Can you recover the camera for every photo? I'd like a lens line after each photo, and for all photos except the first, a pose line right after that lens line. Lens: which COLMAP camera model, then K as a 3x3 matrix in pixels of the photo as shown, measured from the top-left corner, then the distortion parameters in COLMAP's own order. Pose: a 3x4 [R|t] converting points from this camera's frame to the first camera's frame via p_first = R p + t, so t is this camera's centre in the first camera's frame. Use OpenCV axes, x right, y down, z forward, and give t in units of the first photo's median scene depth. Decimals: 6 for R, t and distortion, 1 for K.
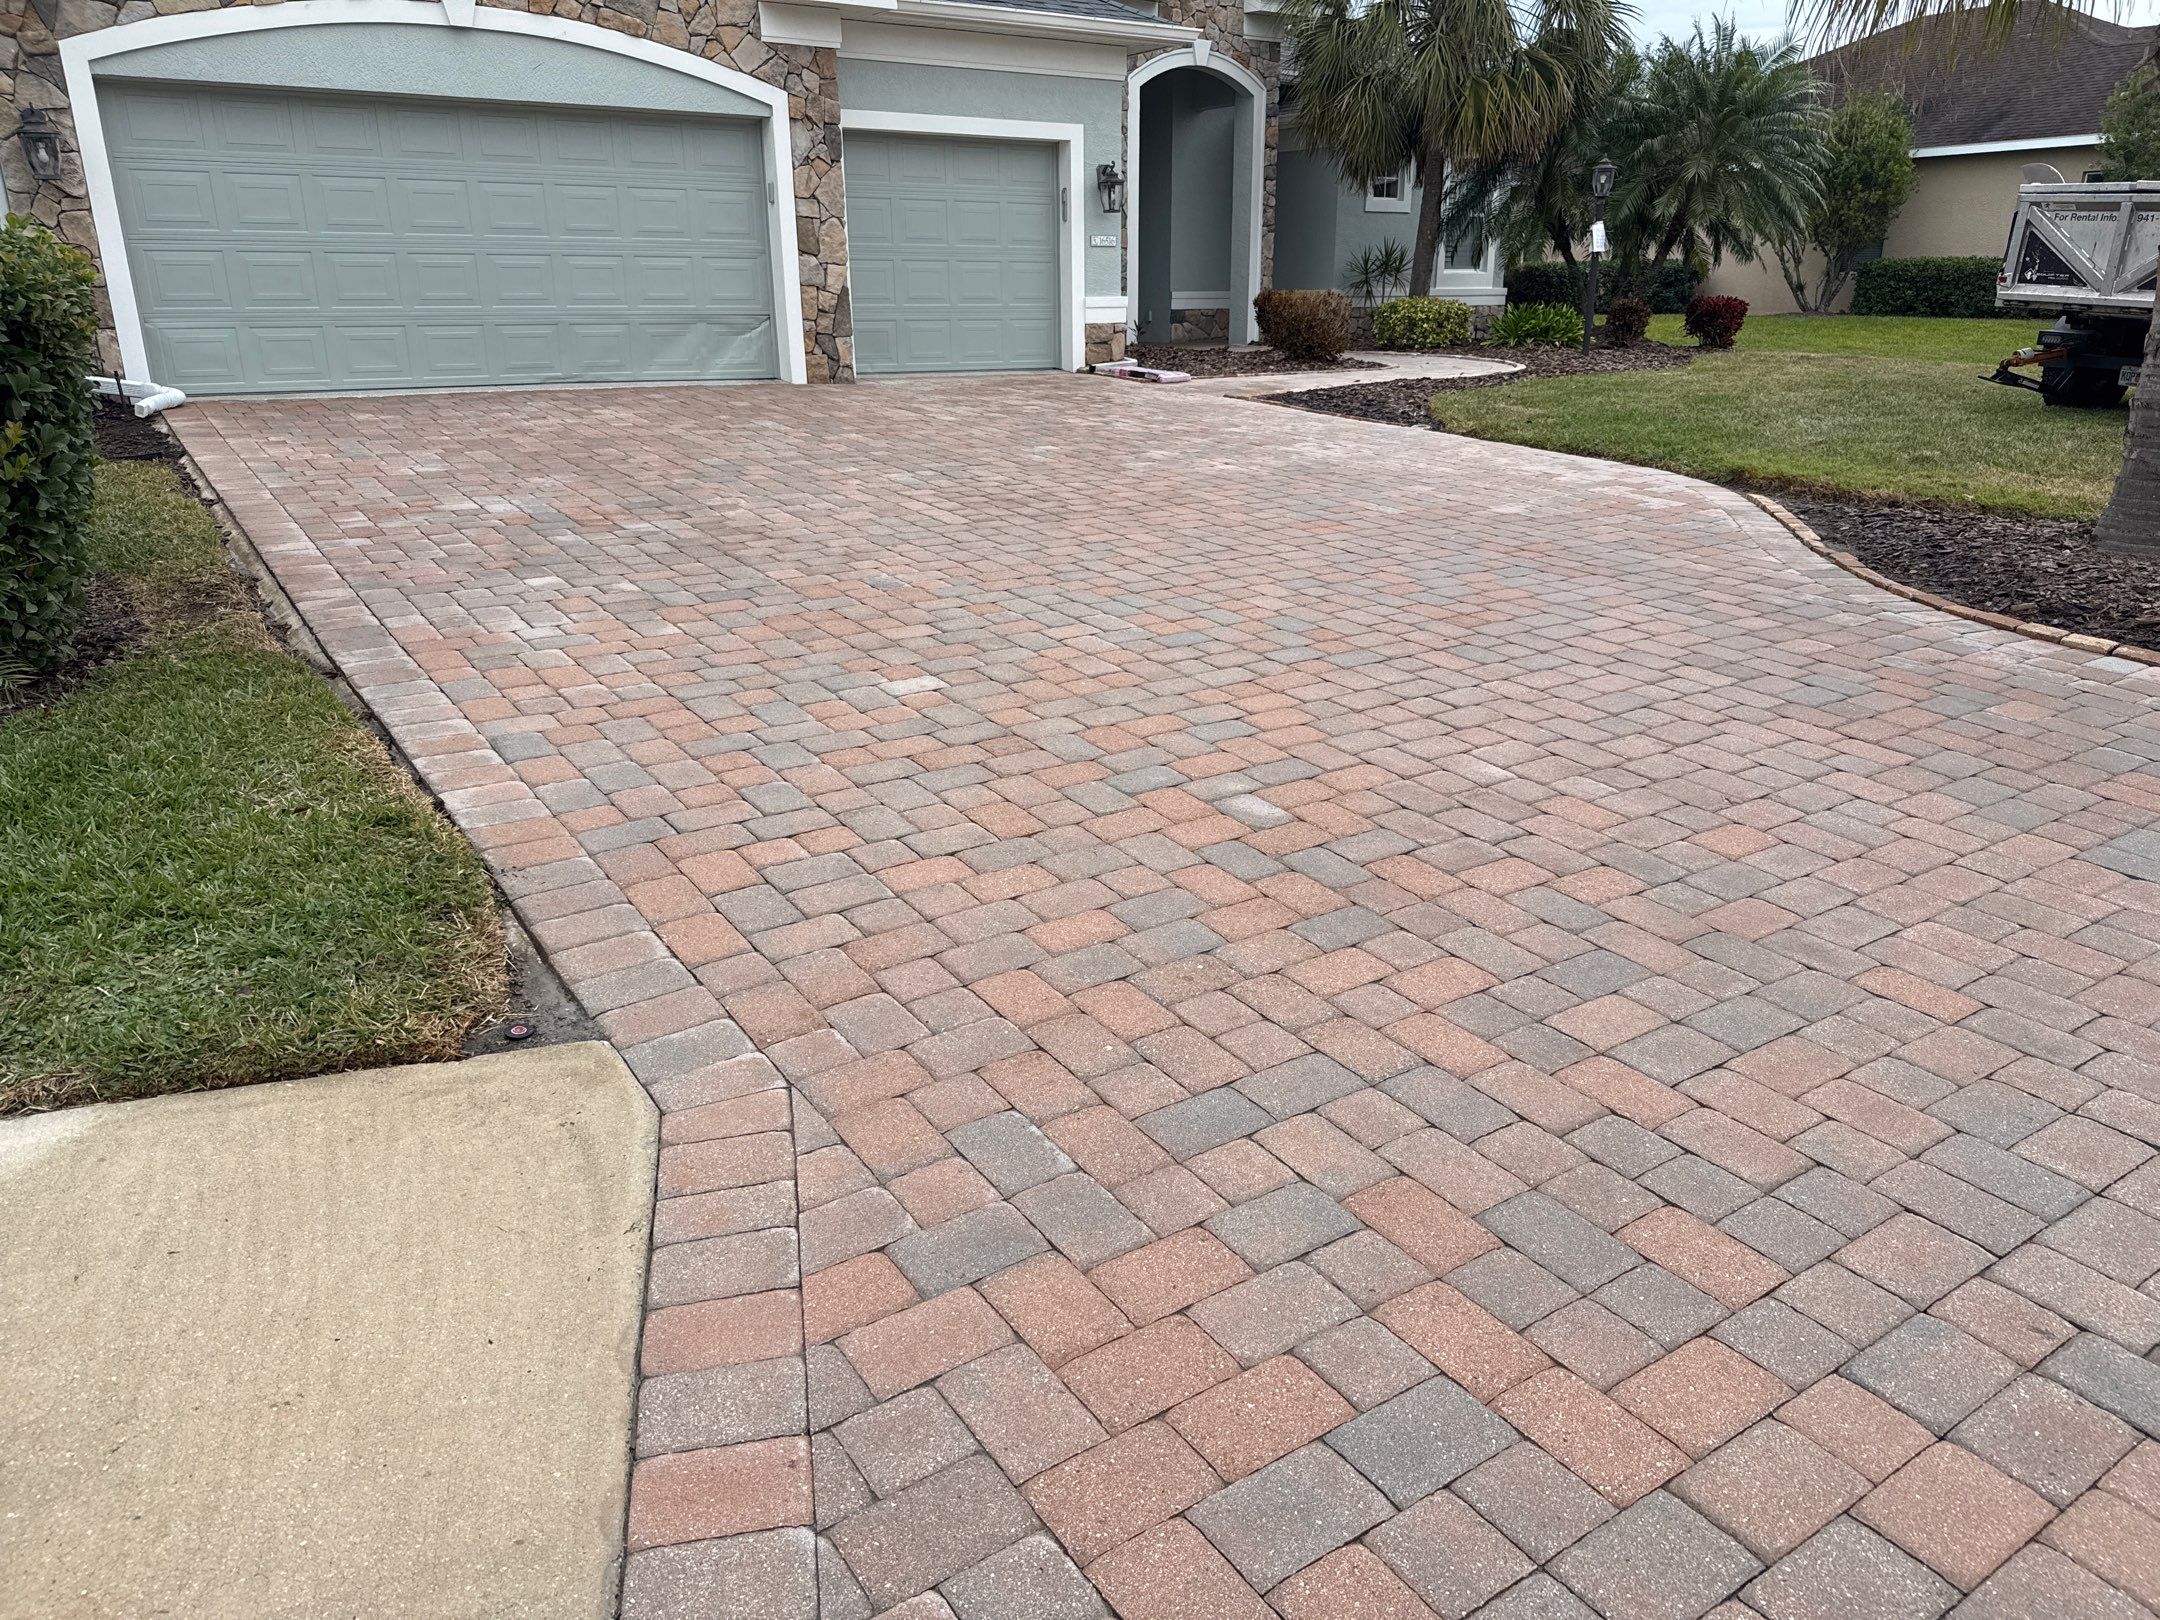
lens RADIAL K [[1525.6, 0, 1086.6], [0, 1525.6, 818.6], [0, 0, 1]] dist [0.049623, -0.062867]
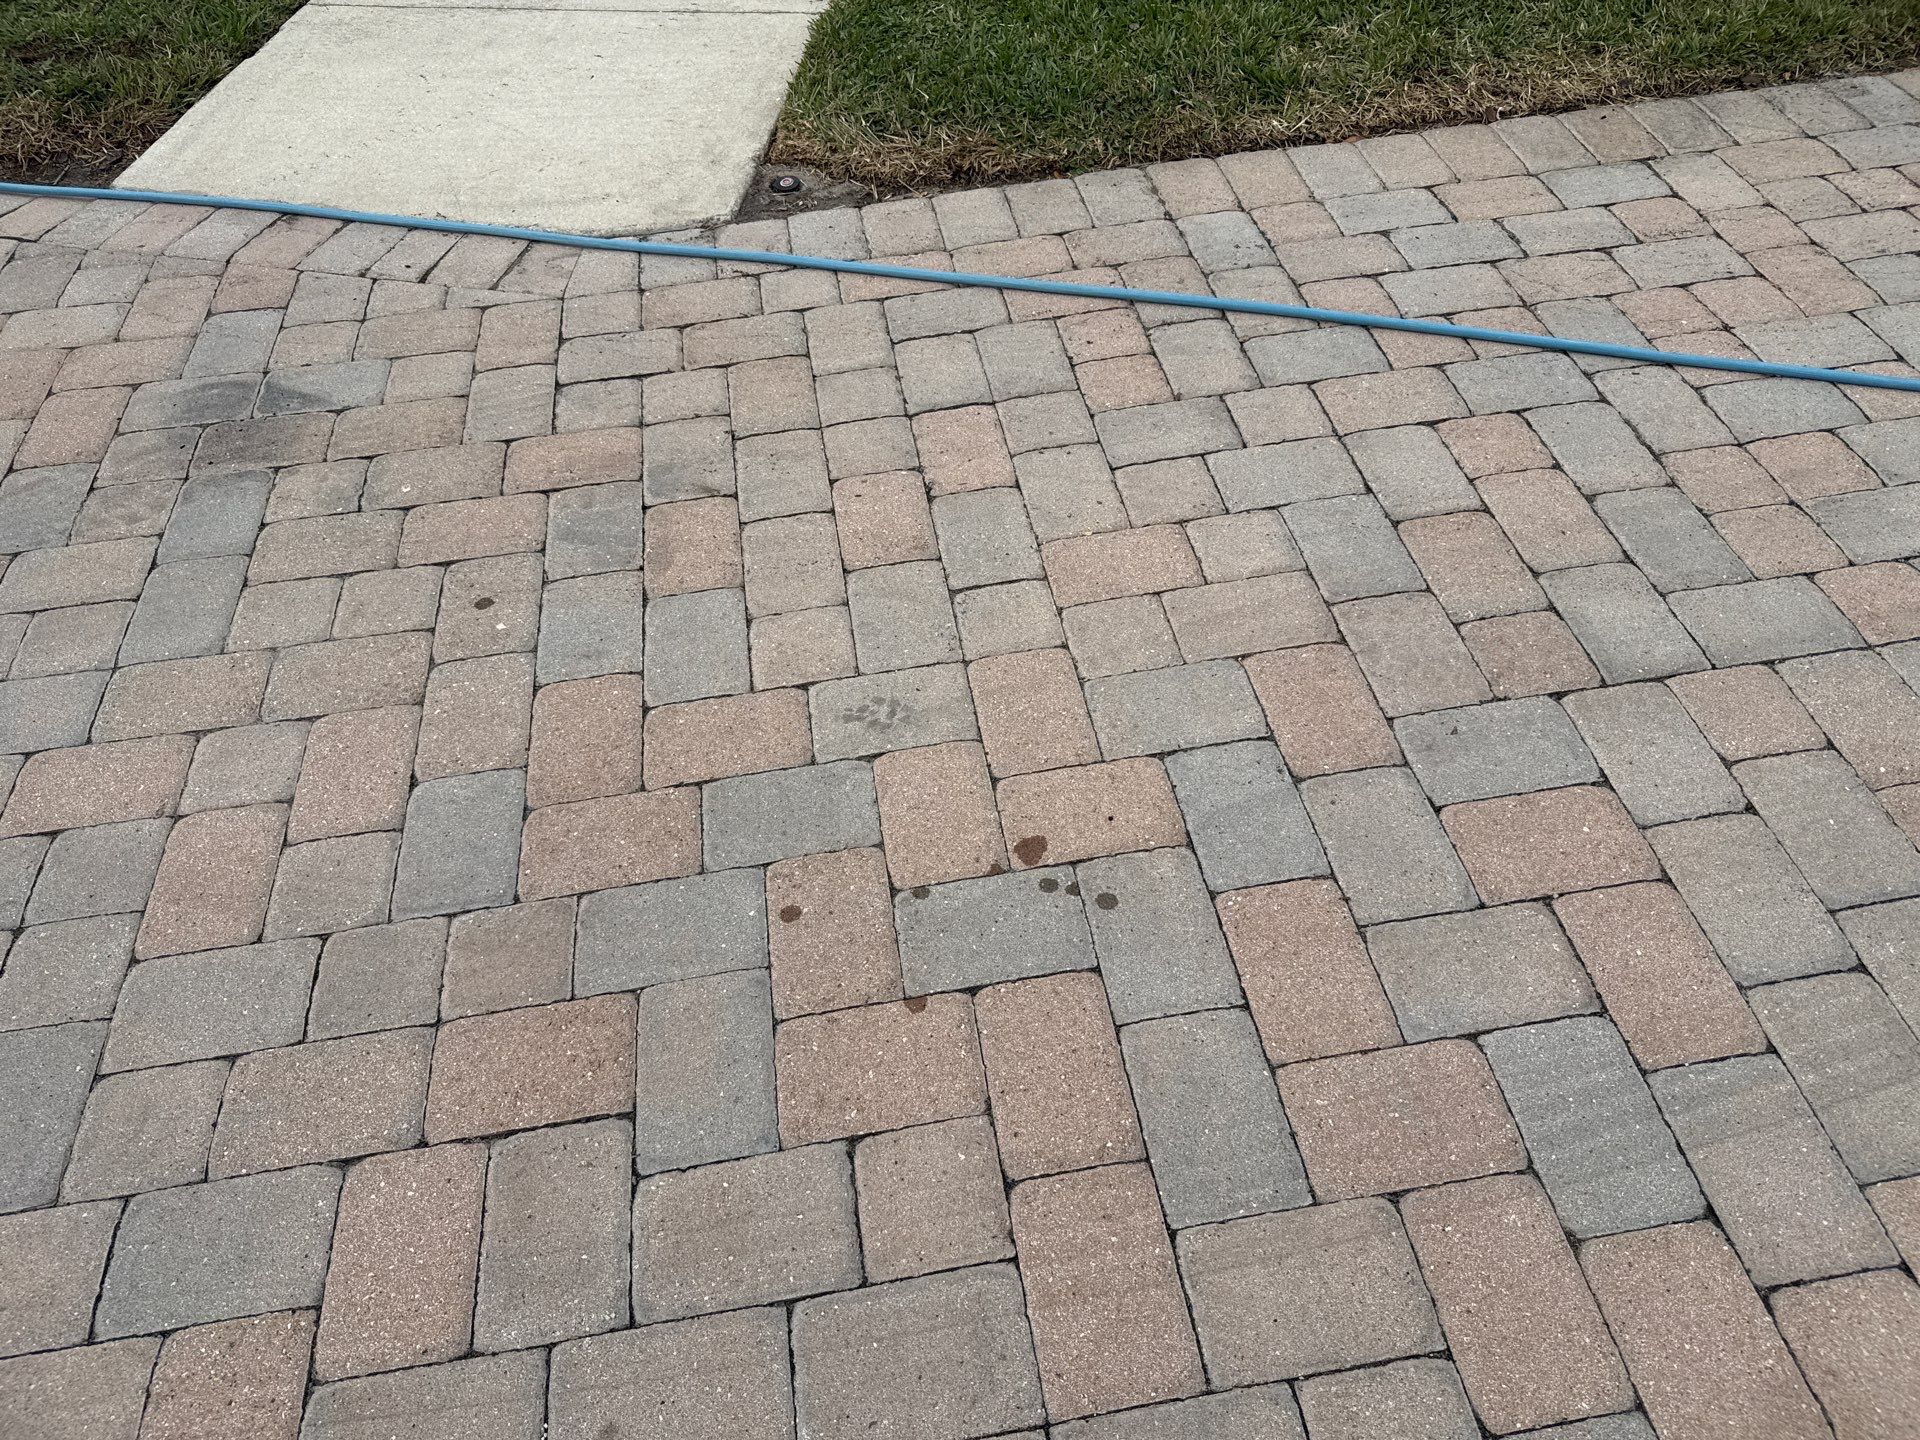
lens RADIAL K [[1364.4, 0, 961.6], [0, 1364.4, 691.4], [0, 0, 1]] dist [0.040201, -0.049874]
pose [[-0.421325, 0.661676, -0.620218, 0.206920], [-0.305822, 0.540166, 0.784024, -0.229851], [0.853790, 0.520005, -0.025231, 0.643432]]
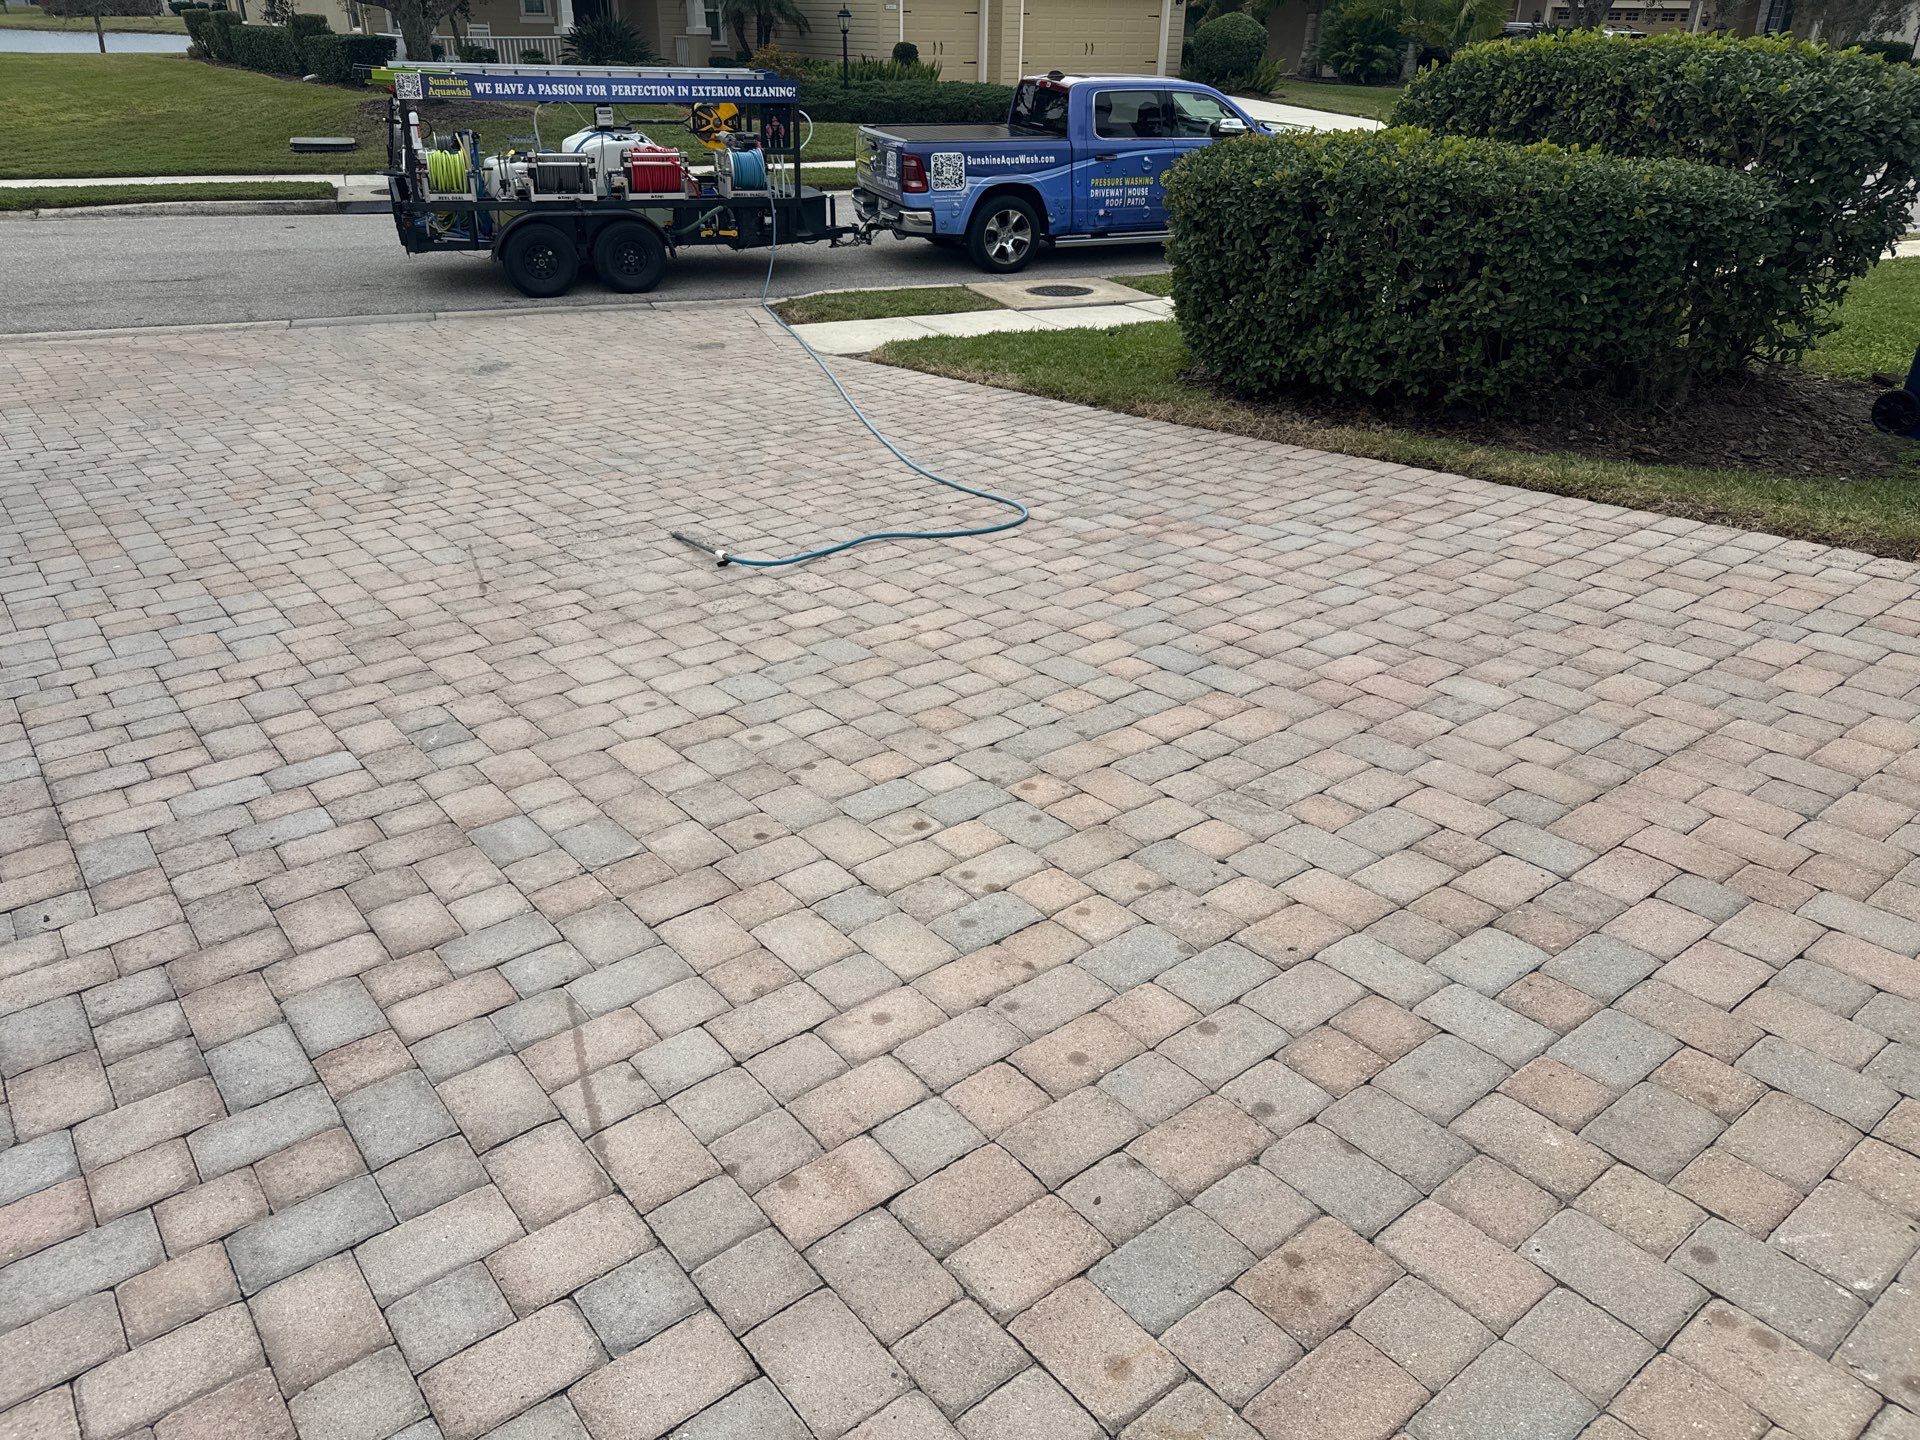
lens RADIAL K [[1356.1, 0, 965.2], [0, 1356.1, 695.2], [0, 0, 1]] dist [0.049623, -0.062867]
pose [[-0.996907, 0.026445, -0.074010, -0.175561], [-0.033978, 0.704119, 0.709269, -0.793485], [0.070868, 0.709590, -0.701042, 1.908166]]
